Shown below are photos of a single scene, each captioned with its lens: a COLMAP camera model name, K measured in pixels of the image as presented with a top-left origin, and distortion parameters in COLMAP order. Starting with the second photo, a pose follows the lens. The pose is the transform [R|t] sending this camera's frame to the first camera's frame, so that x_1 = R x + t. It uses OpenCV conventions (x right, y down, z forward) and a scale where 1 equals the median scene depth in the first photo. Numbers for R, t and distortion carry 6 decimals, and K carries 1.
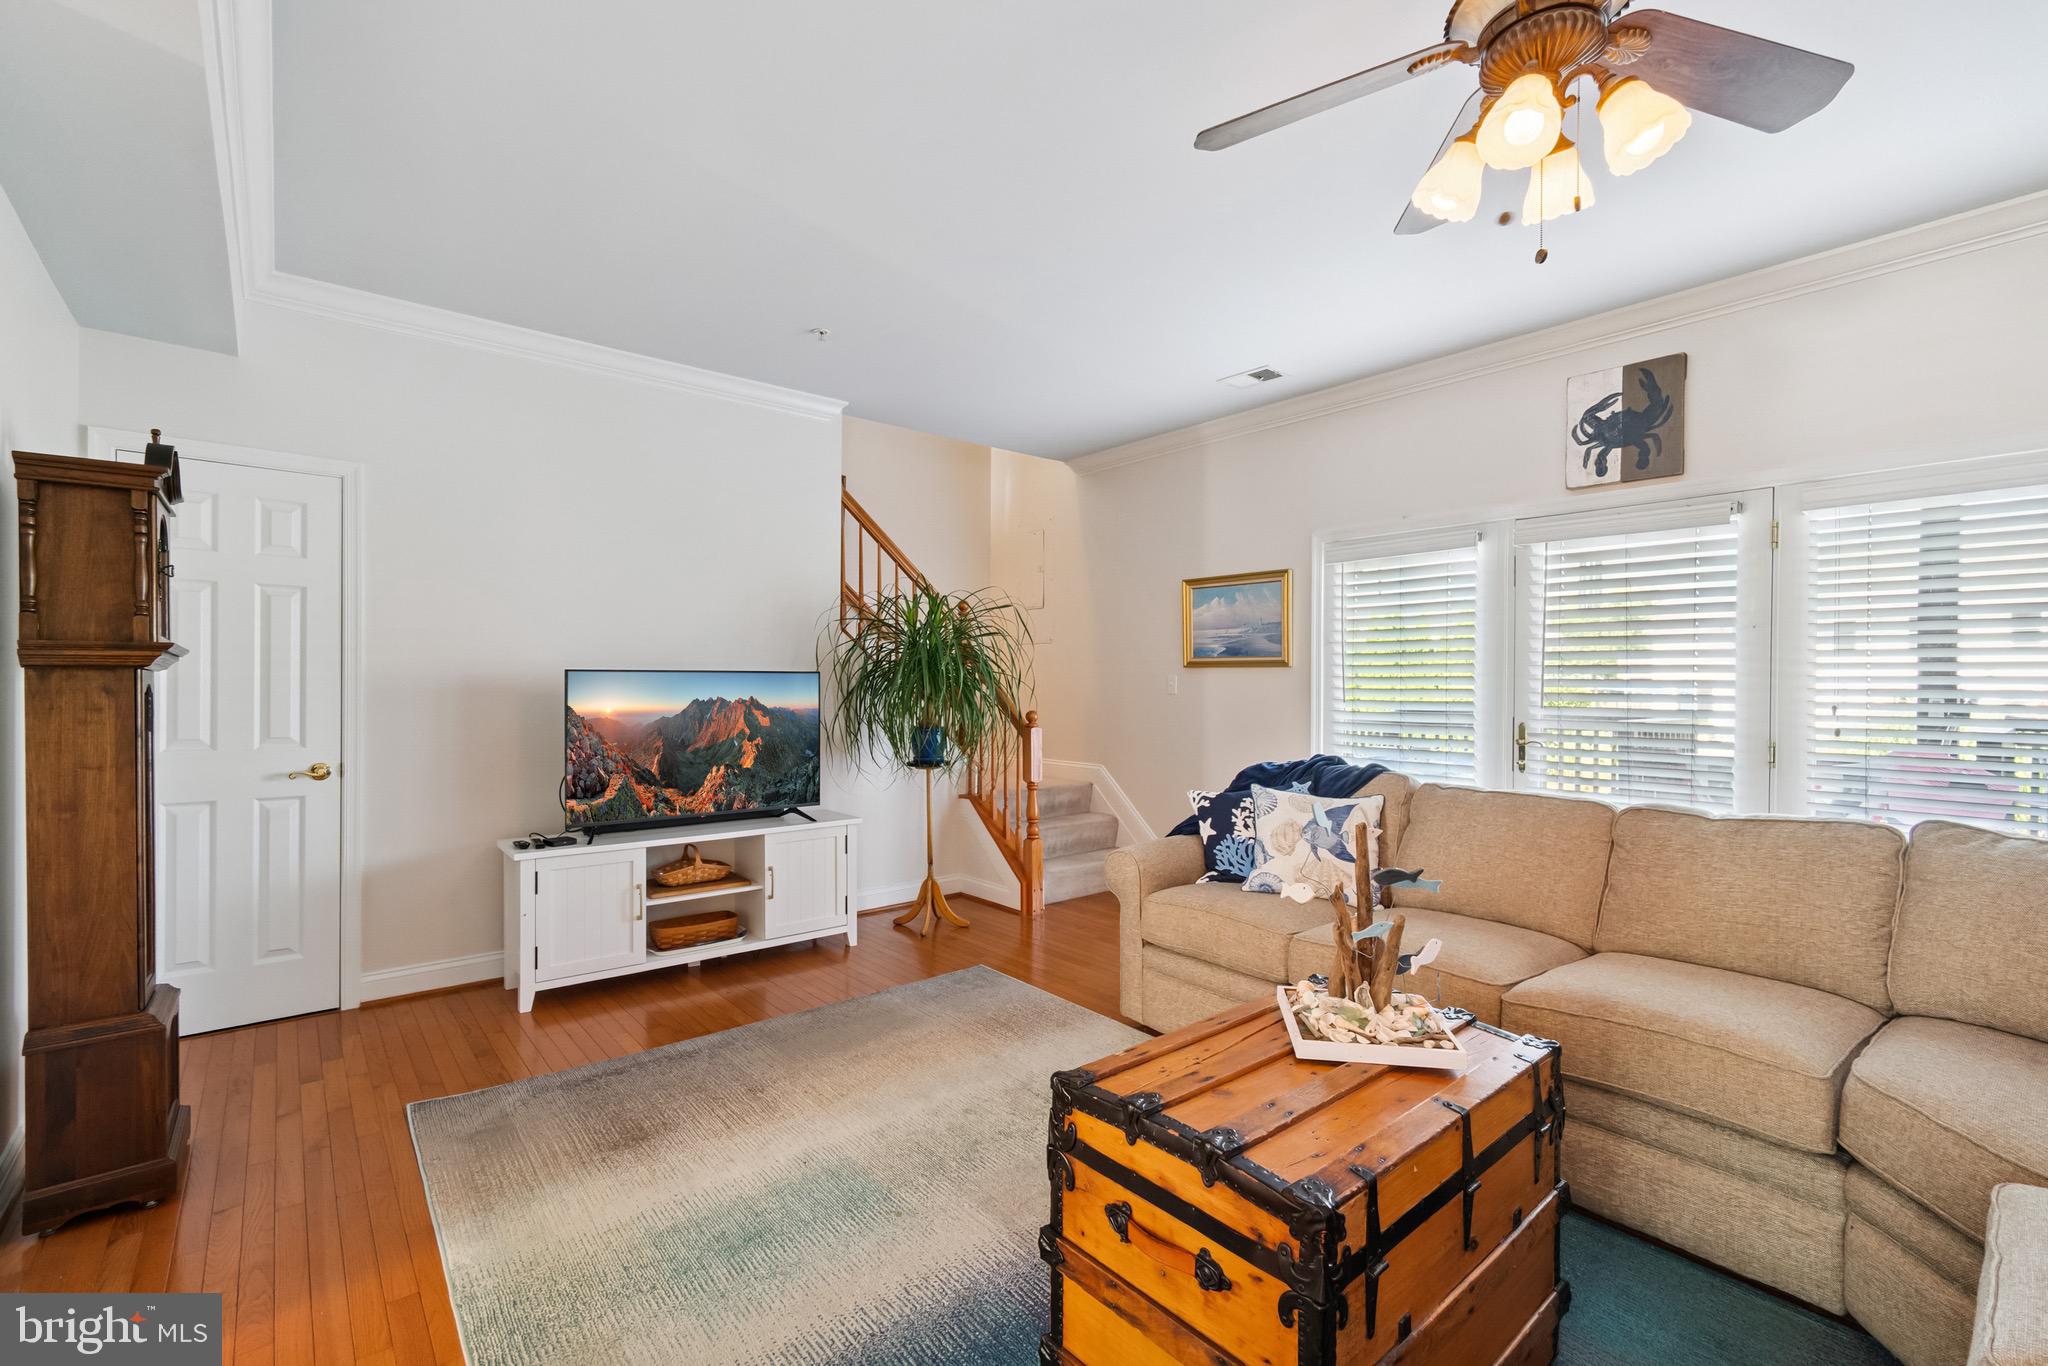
lens RADIAL K [[882.4, 0, 1011.6], [0, 882.4, 676.8], [0, 0, 1]] dist [0.000098, 0.000085]
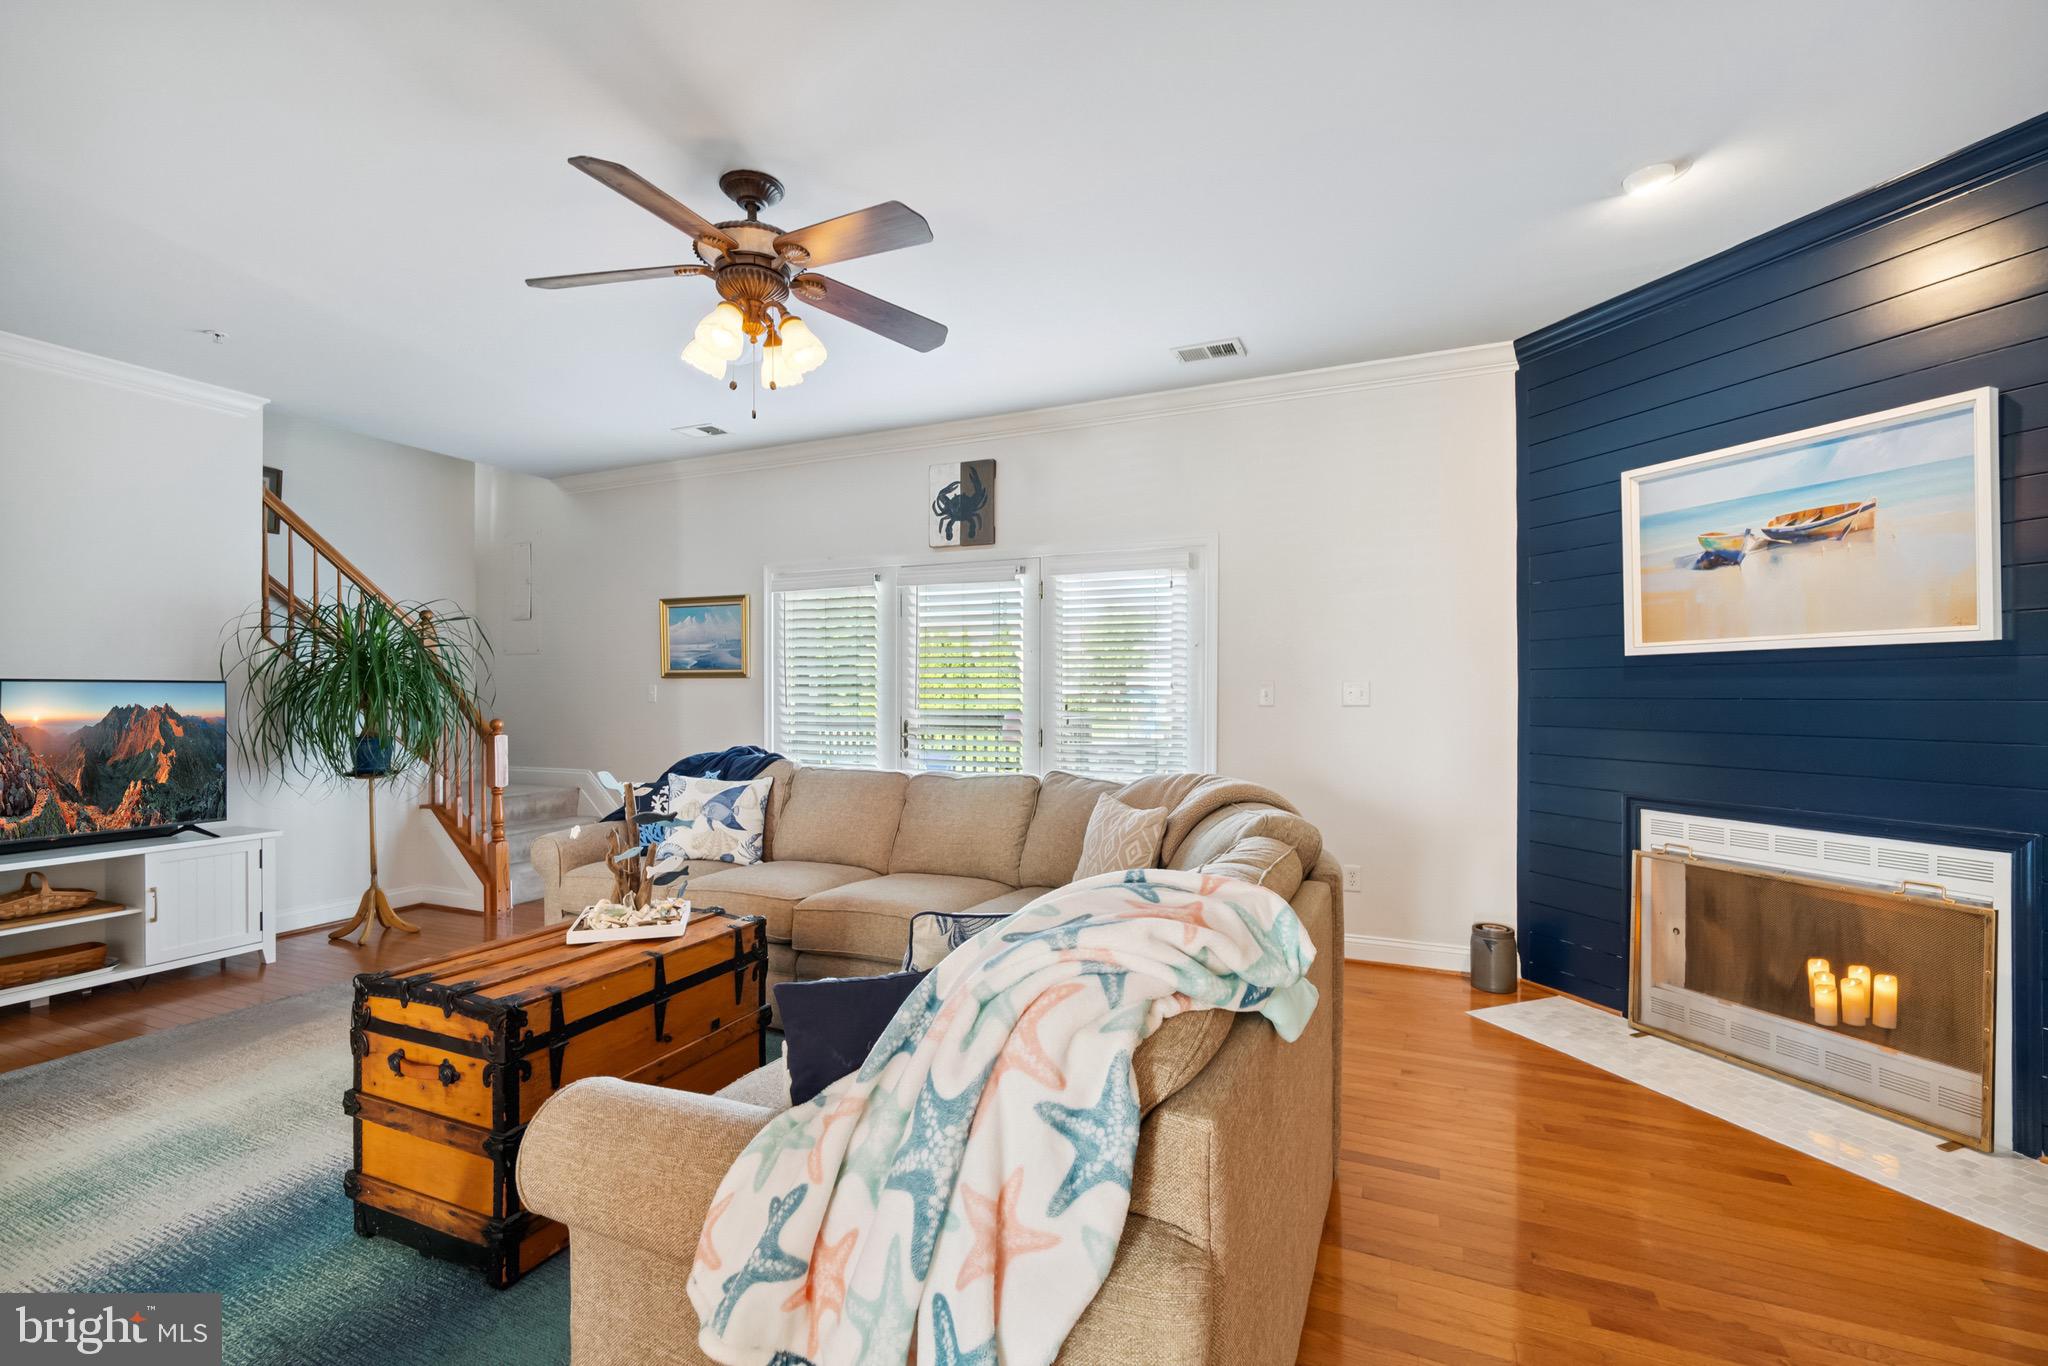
lens RADIAL K [[883.7, 0, 1015.2], [0, 883.7, 687.2], [0, 0, 1]] dist [-0.000195, 0.000515]
pose [[0.897002, -0.000319, 0.442027, 0.146348], [0.001021, 0.999999, -0.001351, 0.004027], [-0.442025, 0.001663, 0.897001, -0.273766]]
